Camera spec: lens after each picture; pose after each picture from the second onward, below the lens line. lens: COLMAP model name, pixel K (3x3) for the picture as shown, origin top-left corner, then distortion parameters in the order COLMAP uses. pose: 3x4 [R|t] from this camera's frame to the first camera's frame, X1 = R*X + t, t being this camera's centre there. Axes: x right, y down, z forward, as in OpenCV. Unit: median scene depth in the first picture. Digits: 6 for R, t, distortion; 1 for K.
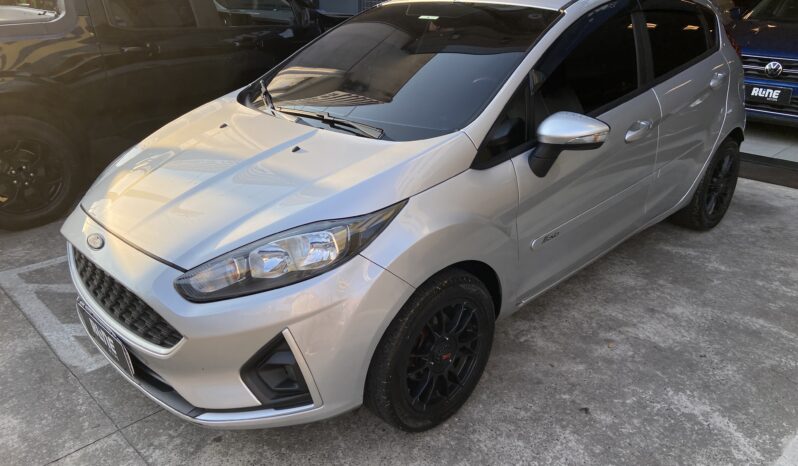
lens RADIAL K [[602.0, 0, 396.1], [0, 602.0, 226.0], [0, 0, 1]] dist [0.070900, -0.075153]
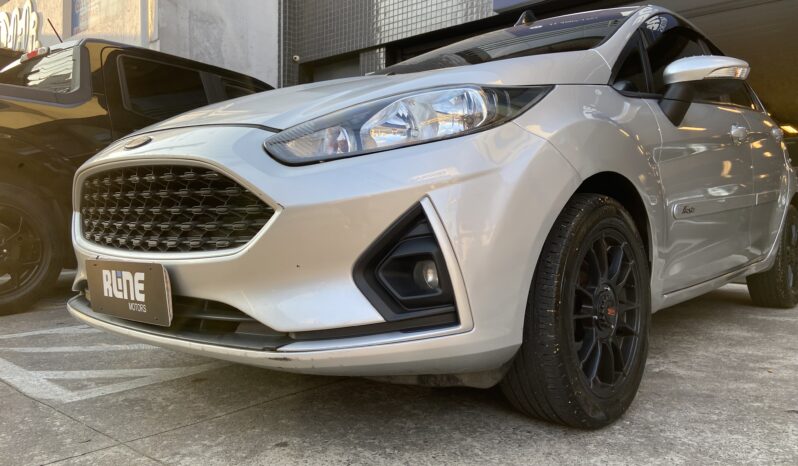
lens RADIAL K [[602.0, 0, 394.9], [0, 602.0, 235.9], [0, 0, 1]] dist [0.070900, -0.075153]
pose [[0.997124, 0.005376, 0.075600, -0.179333], [0.022883, 0.929572, -0.367929, 0.308819], [-0.072253, 0.368601, 0.926776, 0.251897]]
